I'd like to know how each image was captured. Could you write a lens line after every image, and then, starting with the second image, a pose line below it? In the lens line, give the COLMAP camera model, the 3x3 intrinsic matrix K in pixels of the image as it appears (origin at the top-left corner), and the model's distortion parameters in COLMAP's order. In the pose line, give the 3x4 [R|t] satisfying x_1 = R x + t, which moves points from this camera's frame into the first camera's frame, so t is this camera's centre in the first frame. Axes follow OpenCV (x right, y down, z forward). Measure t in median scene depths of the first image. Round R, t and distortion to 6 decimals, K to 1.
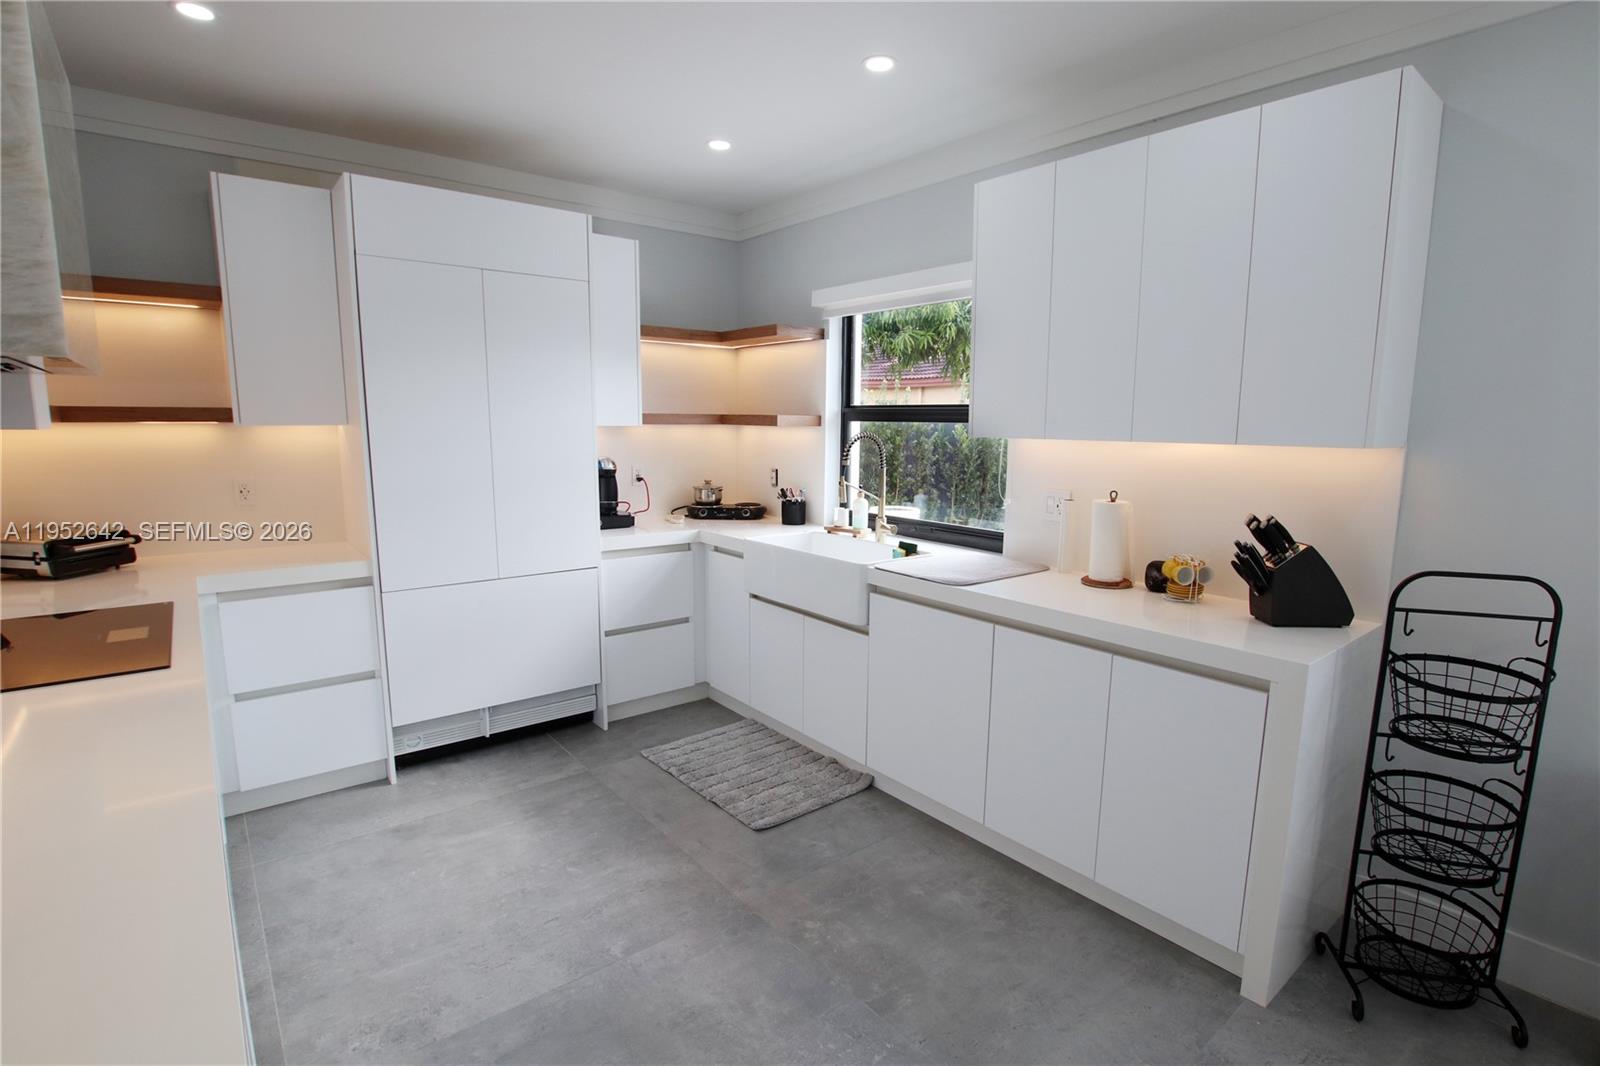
lens RADIAL K [[772.1, 0, 838.7], [0, 772.1, 544.1], [0, 0, 1]] dist [-0.035751, 0.003176]
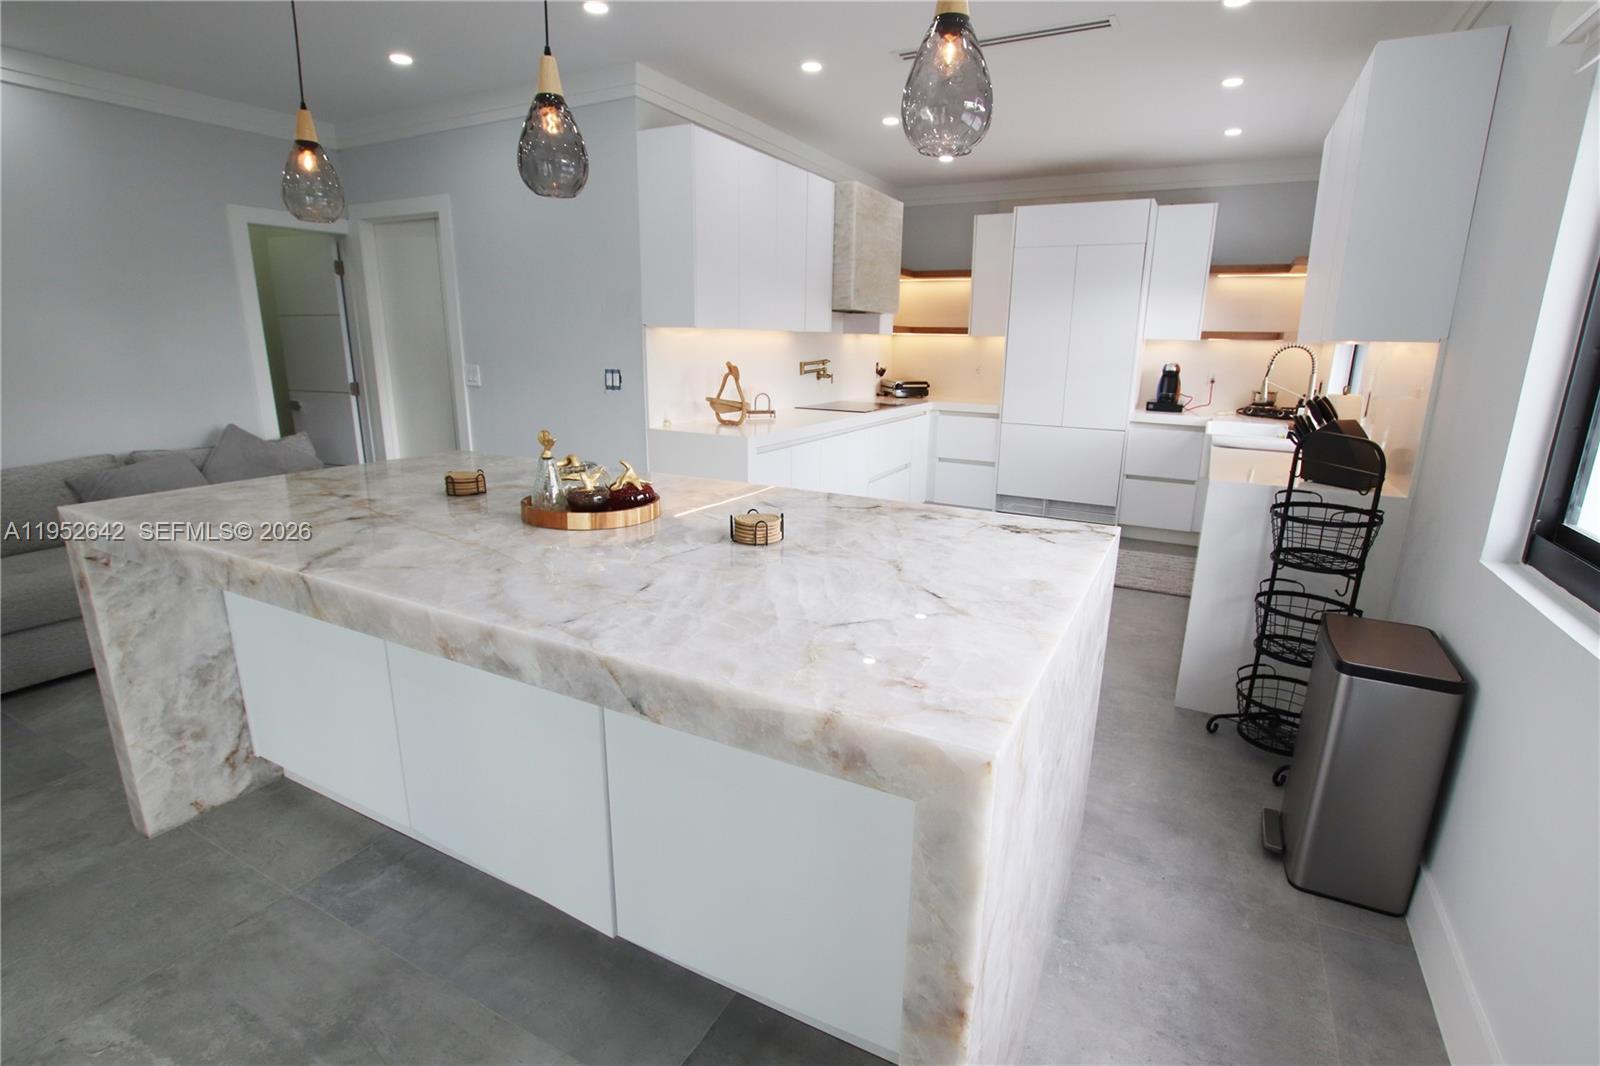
lens RADIAL K [[772.1, 0, 795.5], [0, 772.1, 544.6], [0, 0, 1]] dist [-0.035751, 0.003176]
pose [[0.359746, 0.235603, -0.902814, 1.059308], [-0.155863, 0.969173, 0.190814, 0.072499], [0.919940, 0.072071, 0.385378, -0.227591]]
